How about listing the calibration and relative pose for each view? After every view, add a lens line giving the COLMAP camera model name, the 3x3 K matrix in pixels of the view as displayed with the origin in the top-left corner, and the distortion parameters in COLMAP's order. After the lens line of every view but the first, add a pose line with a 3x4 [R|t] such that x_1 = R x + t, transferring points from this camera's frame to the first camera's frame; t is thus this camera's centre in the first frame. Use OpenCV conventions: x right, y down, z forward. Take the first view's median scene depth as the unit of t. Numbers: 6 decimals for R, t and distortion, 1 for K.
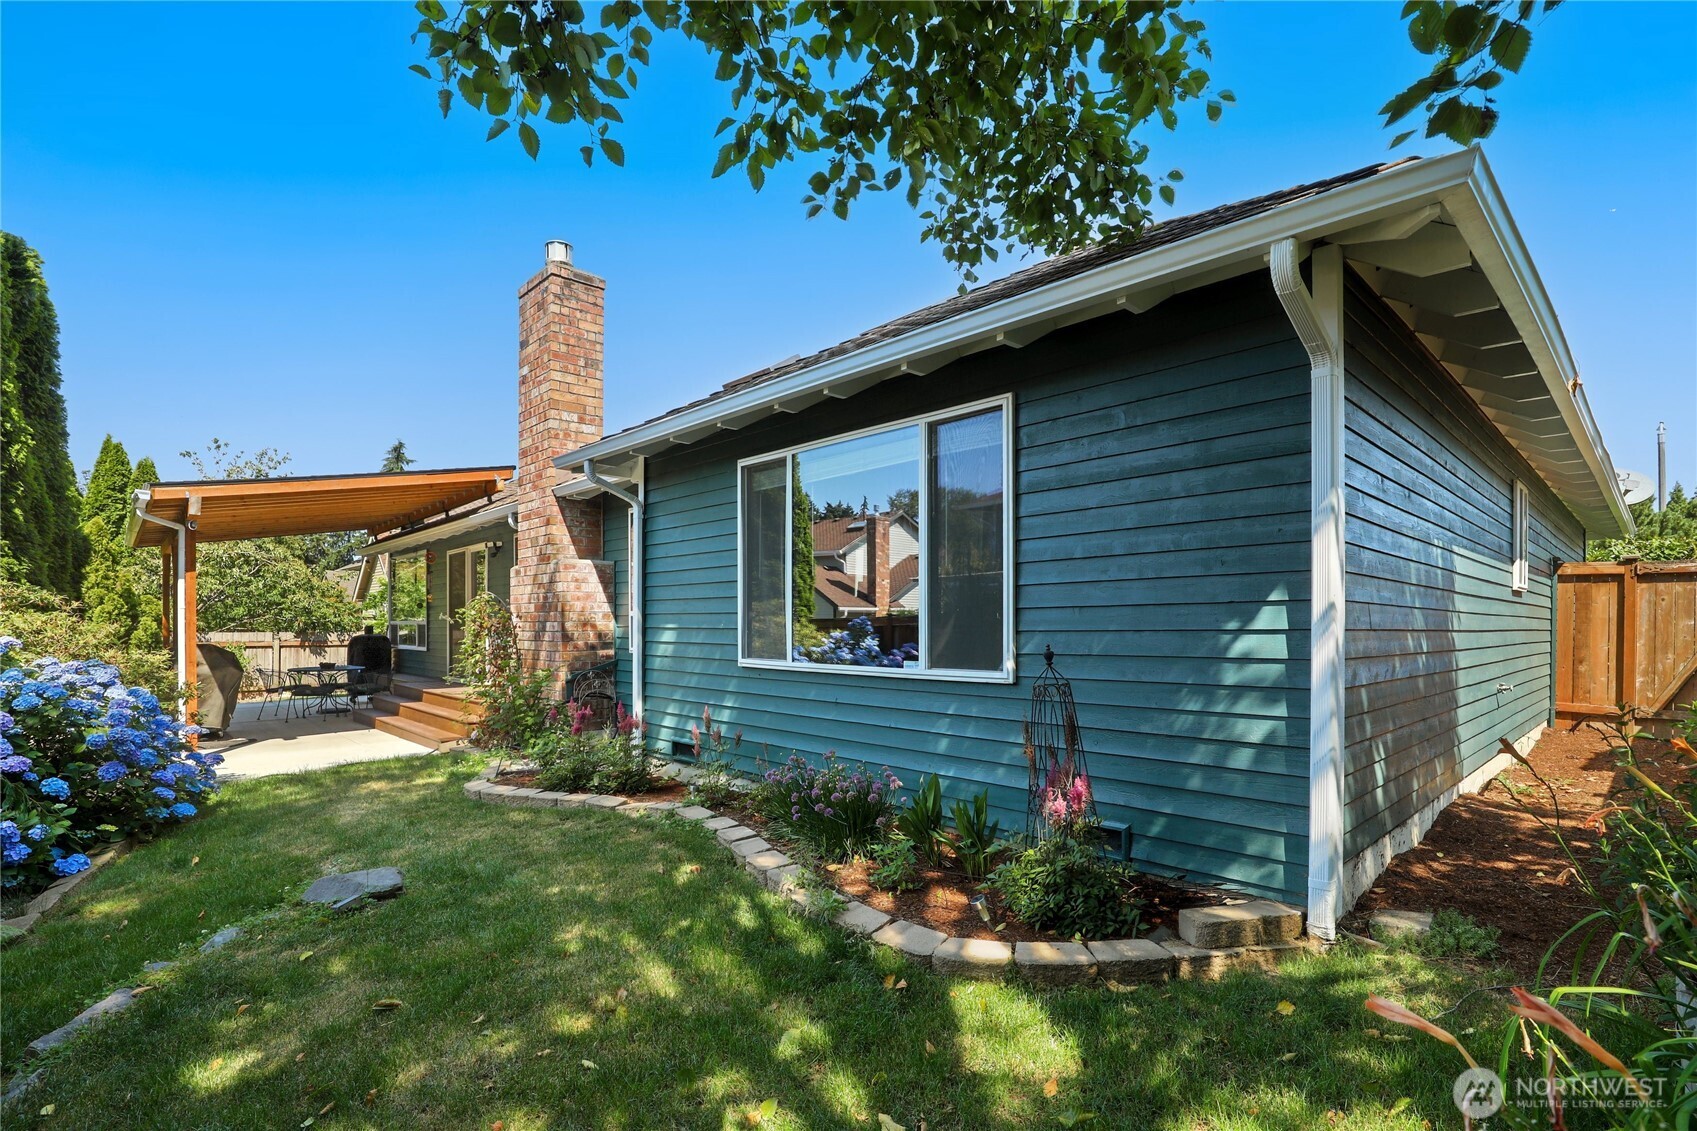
lens RADIAL K [[791.3, 0, 845.3], [0, 791.3, 634.9], [0, 0, 1]] dist [-0.001238, -0.000158]
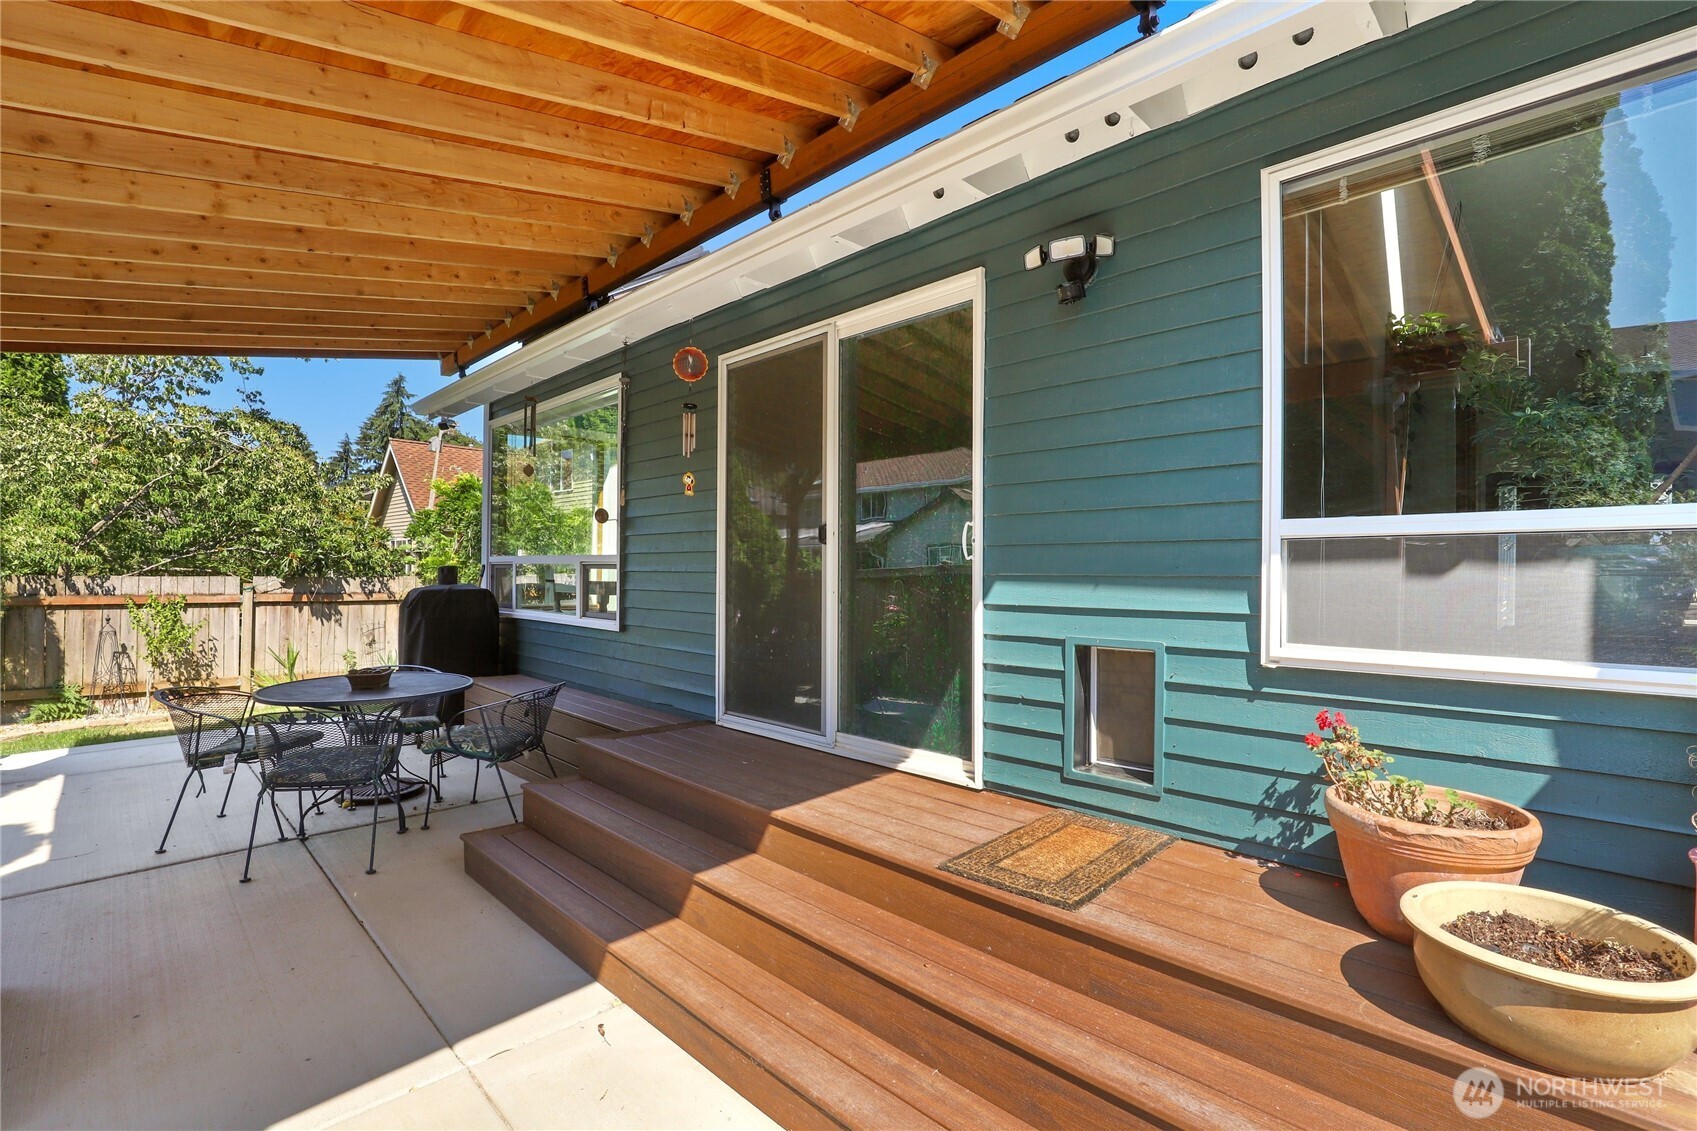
lens RADIAL K [[791.3, 0, 849.8], [0, 791.3, 566.7], [0, 0, 1]] dist [-0.001238, -0.000158]
pose [[0.999914, 0.007742, 0.010554, -0.326385], [-0.007579, 0.999853, -0.015389, -0.004957], [-0.010672, 0.015308, 0.999826, 0.472294]]
